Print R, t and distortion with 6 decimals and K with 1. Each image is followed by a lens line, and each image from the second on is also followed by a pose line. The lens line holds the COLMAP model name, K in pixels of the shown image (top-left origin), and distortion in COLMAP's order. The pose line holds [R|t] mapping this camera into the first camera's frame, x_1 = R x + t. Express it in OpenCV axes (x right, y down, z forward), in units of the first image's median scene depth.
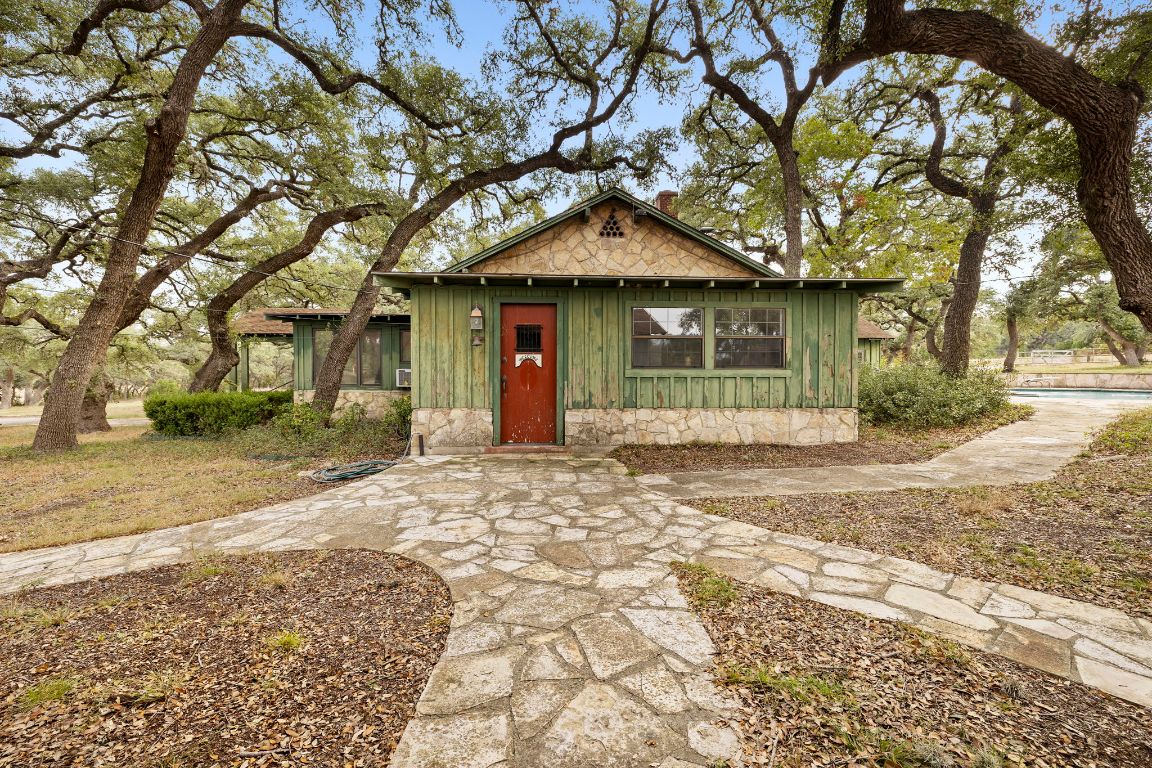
lens RADIAL K [[484.6, 0, 570.9], [0, 484.6, 383.9], [0, 0, 1]] dist [-0.000545, -0.000696]
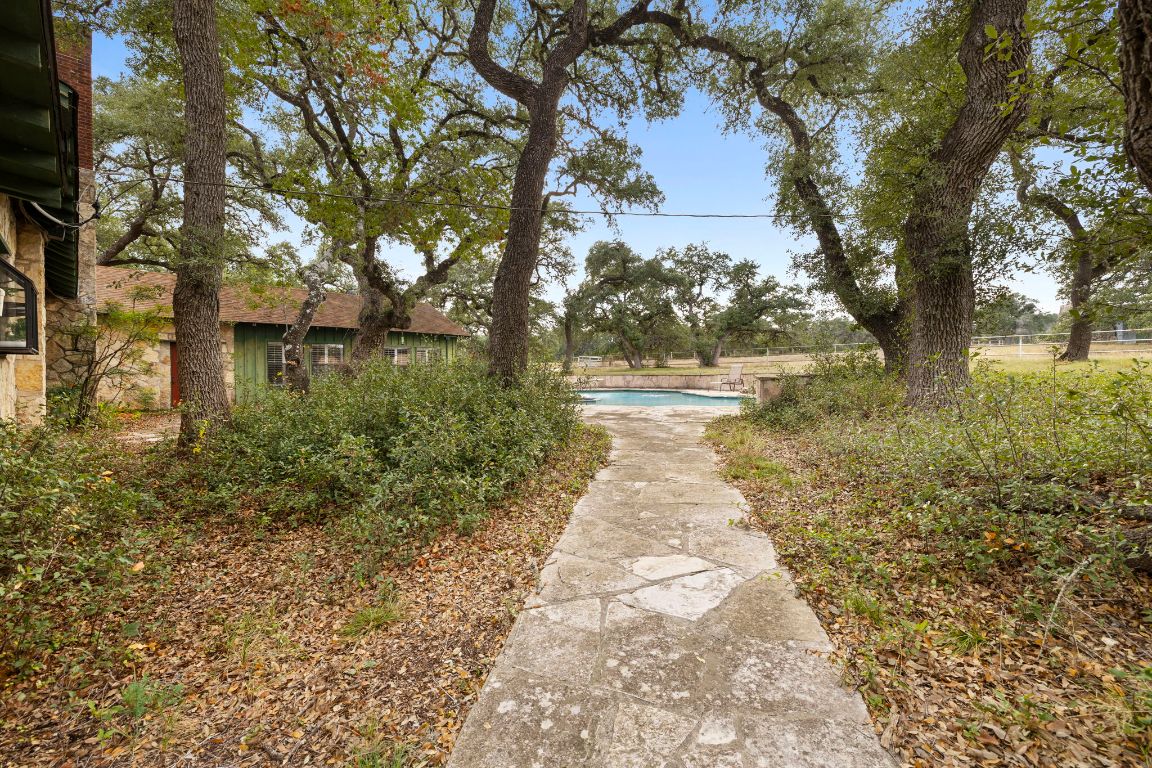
lens RADIAL K [[484.6, 0, 577.9], [0, 484.6, 381.7], [0, 0, 1]] dist [-0.000545, -0.000696]
pose [[0.722491, -0.013612, 0.691246, 0.151831], [0.019532, 0.999809, -0.000727, -0.004998], [-0.691104, 0.014027, 0.722619, 0.175541]]
